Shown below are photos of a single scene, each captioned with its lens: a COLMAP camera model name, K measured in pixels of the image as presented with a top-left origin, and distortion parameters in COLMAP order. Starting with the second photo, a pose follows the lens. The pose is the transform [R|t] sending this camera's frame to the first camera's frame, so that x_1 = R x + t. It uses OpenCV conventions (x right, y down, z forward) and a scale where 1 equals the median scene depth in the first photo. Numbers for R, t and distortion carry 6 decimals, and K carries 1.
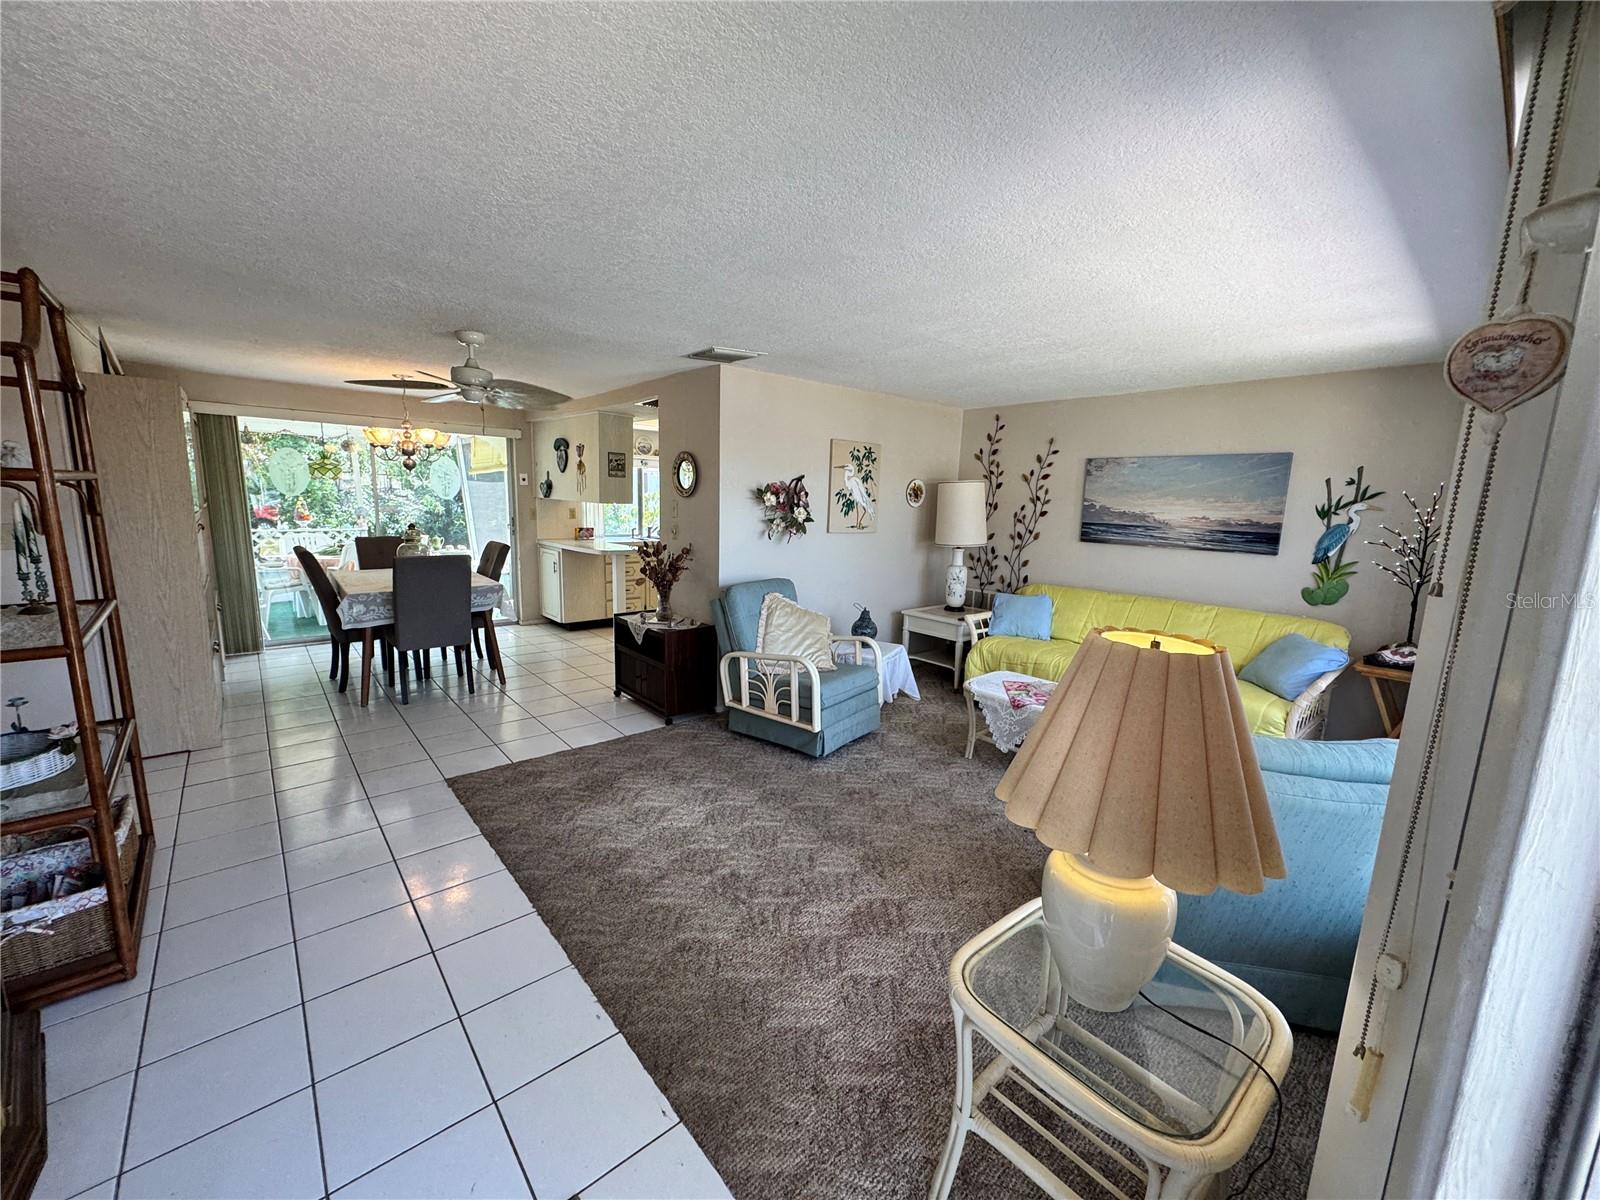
lens RADIAL K [[631.4, 0, 803.6], [0, 631.4, 601.1], [0, 0, 1]] dist [-0.001036, 0.000218]
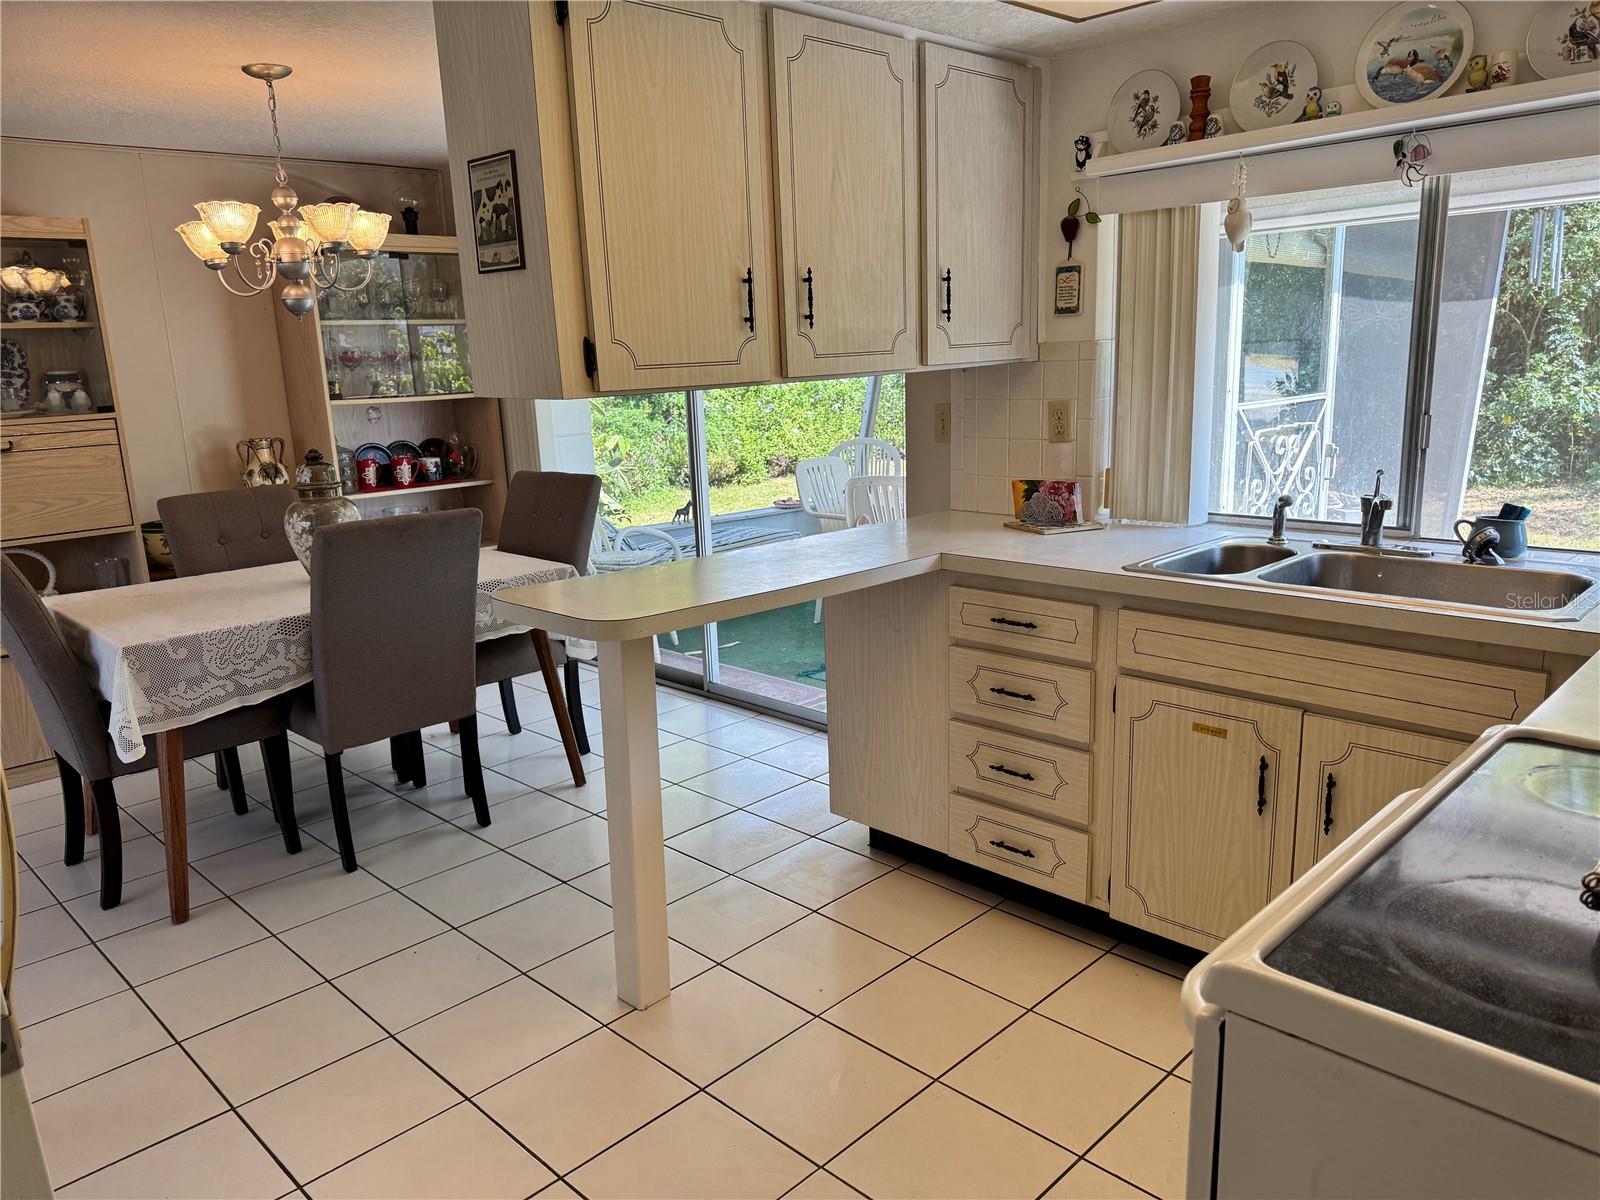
lens RADIAL K [[1123.5, 0, 813.0], [0, 1123.5, 612.0], [0, 0, 1]] dist [0.069486, -0.093949]
pose [[0.070869, 0.192047, -0.978823, 0.158824], [-0.127908, 0.974939, 0.182024, -0.232266], [0.989251, 0.112300, 0.093658, 1.504173]]
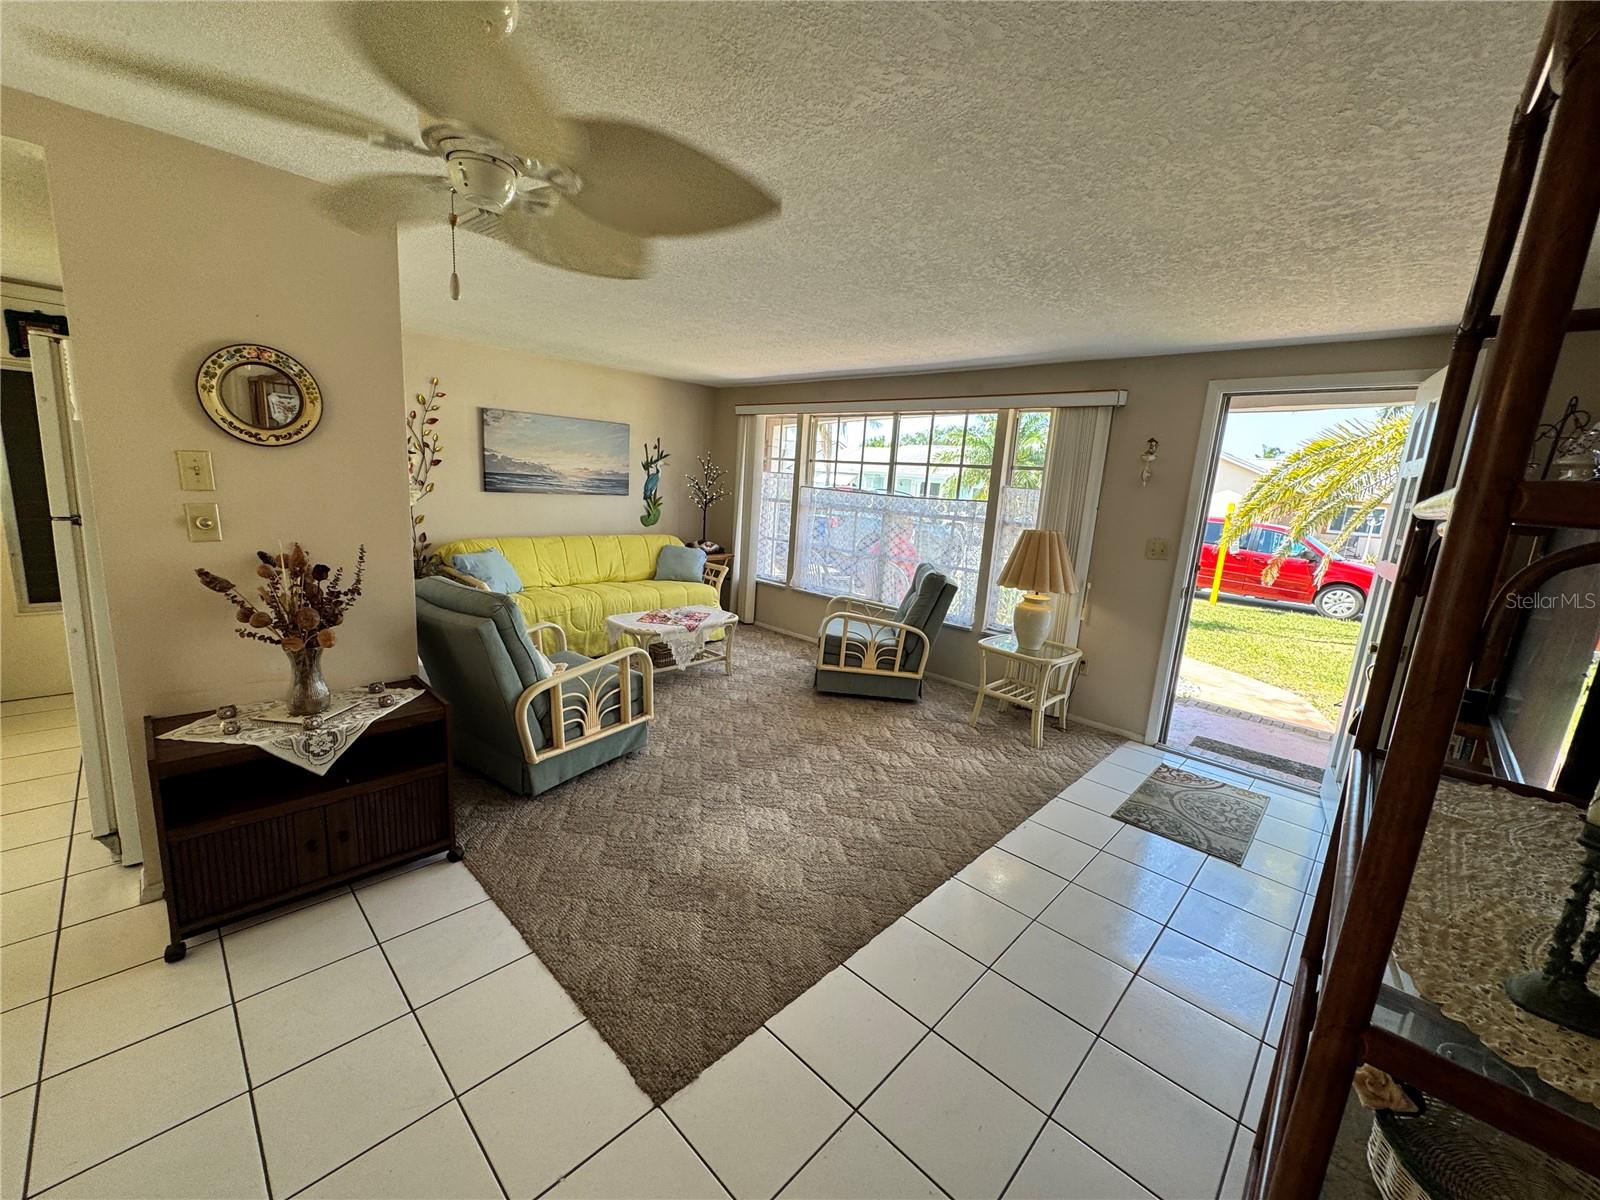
lens RADIAL K [[631.4, 0, 806.3], [0, 631.4, 601.2], [0, 0, 1]] dist [-0.001036, 0.000218]
pose [[-0.081771, -0.224185, 0.971110, -0.747418], [0.097143, 0.967941, 0.231633, -0.132573], [-0.991906, 0.113277, -0.057371, 0.697198]]
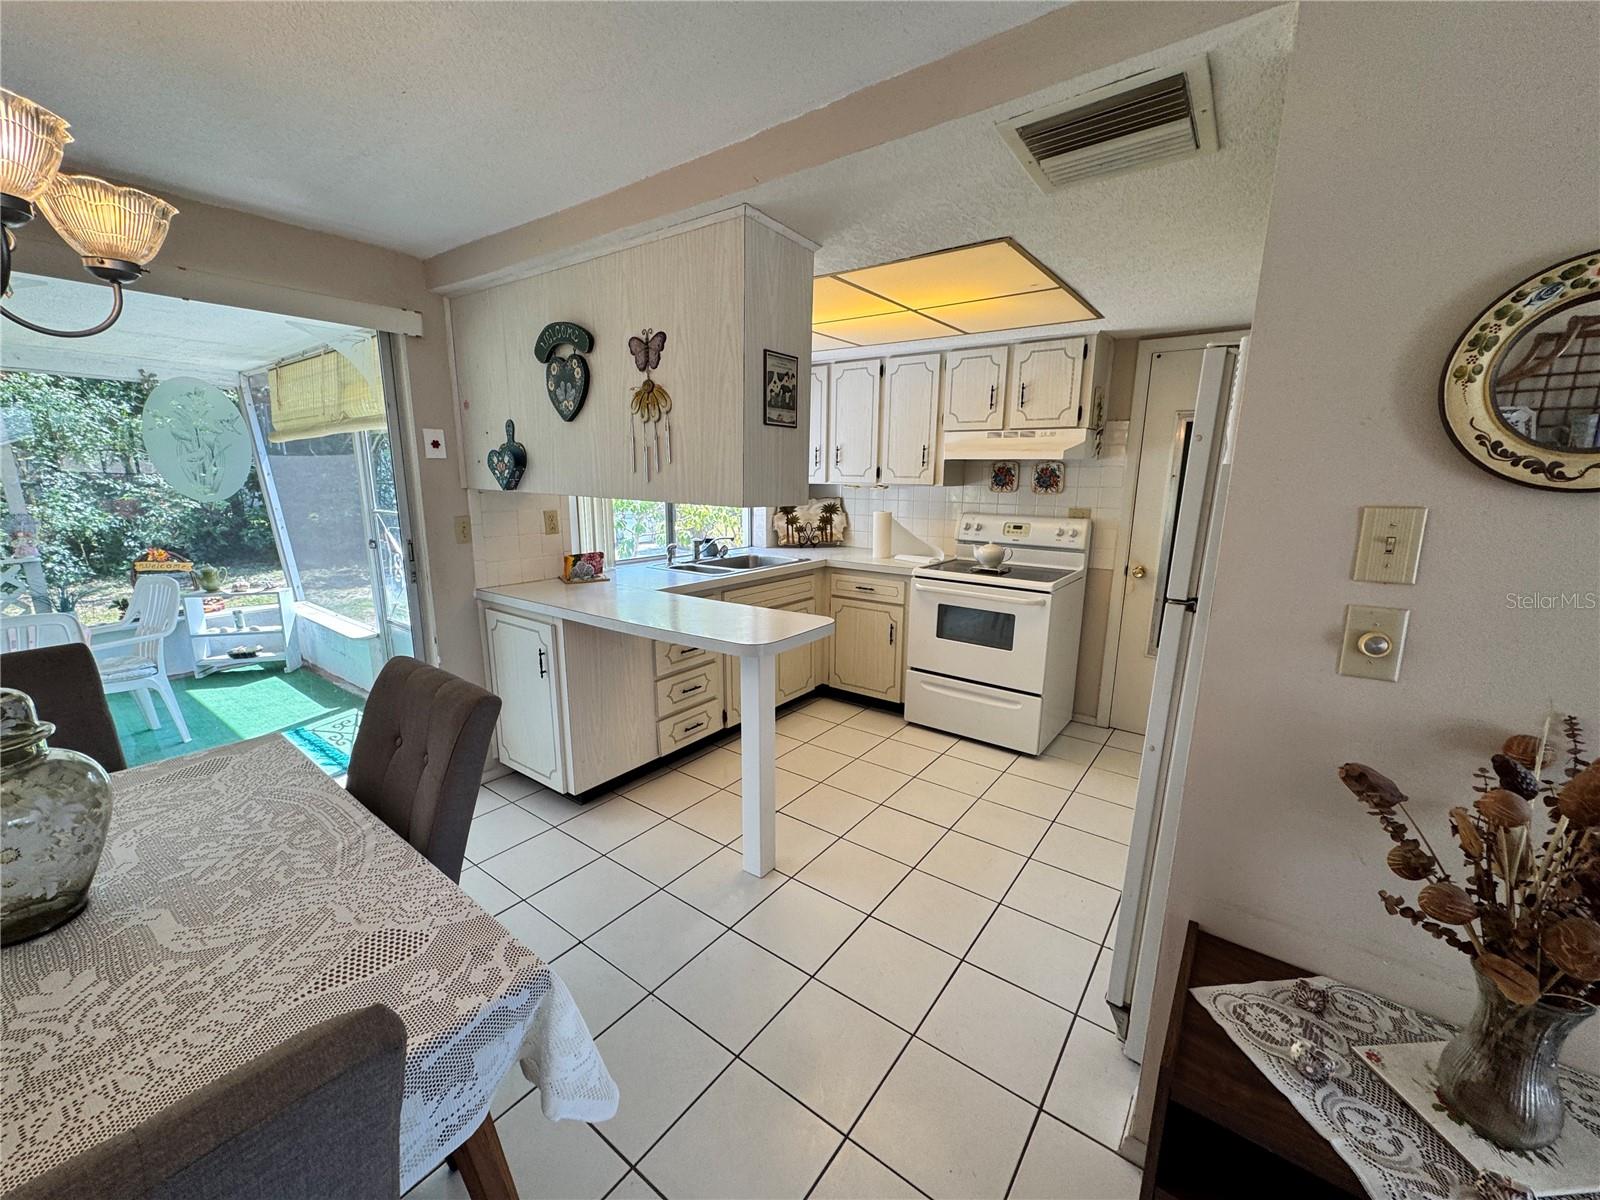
lens RADIAL K [[631.4, 0, 802.0], [0, 631.4, 600.8], [0, 0, 1]] dist [-0.001036, 0.000218]
pose [[0.977412, -0.062421, 0.201916, -0.498730], [0.054204, 0.997471, 0.045978, -0.164067], [-0.204276, -0.033995, 0.978323, 0.921029]]
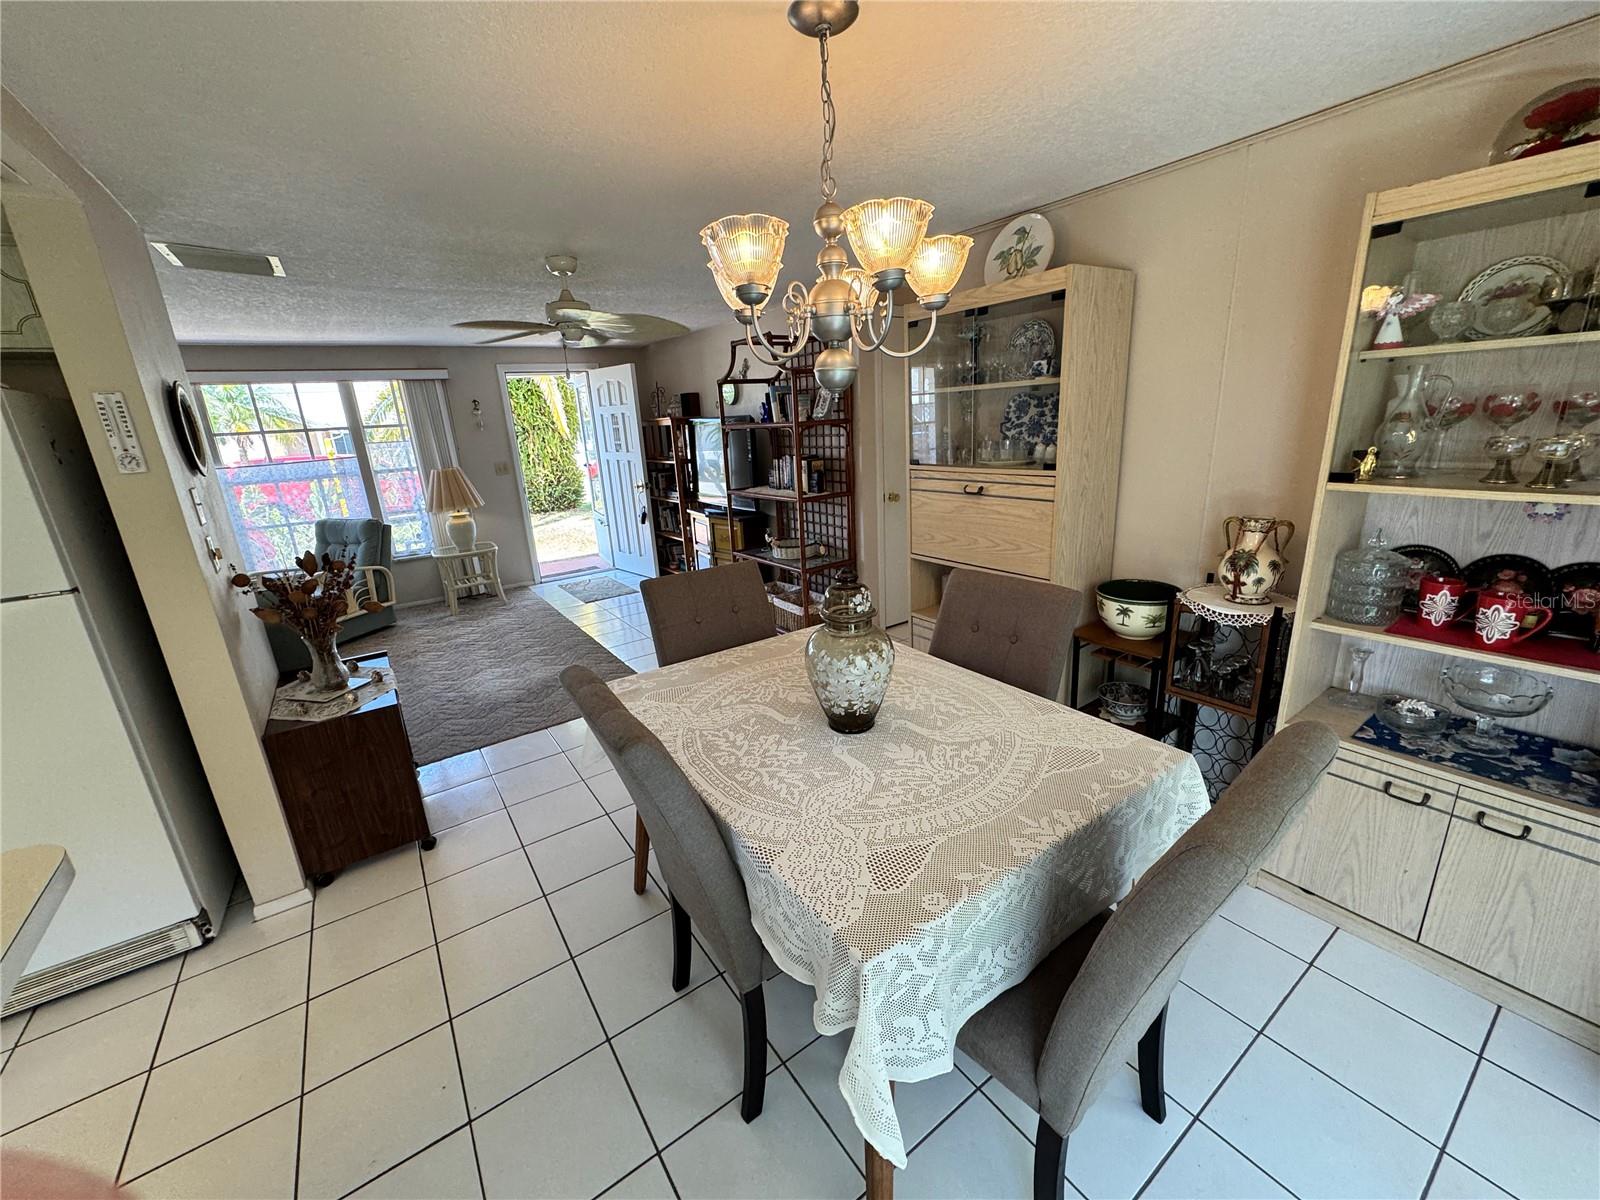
lens RADIAL K [[631.4, 0, 800.1], [0, 631.4, 600.5], [0, 0, 1]] dist [-0.001036, 0.000218]
pose [[-0.993207, -0.012134, 0.115726, -0.759432], [0.040015, 0.898274, 0.437609, -0.292744], [-0.109264, 0.439267, -0.891687, 1.538979]]
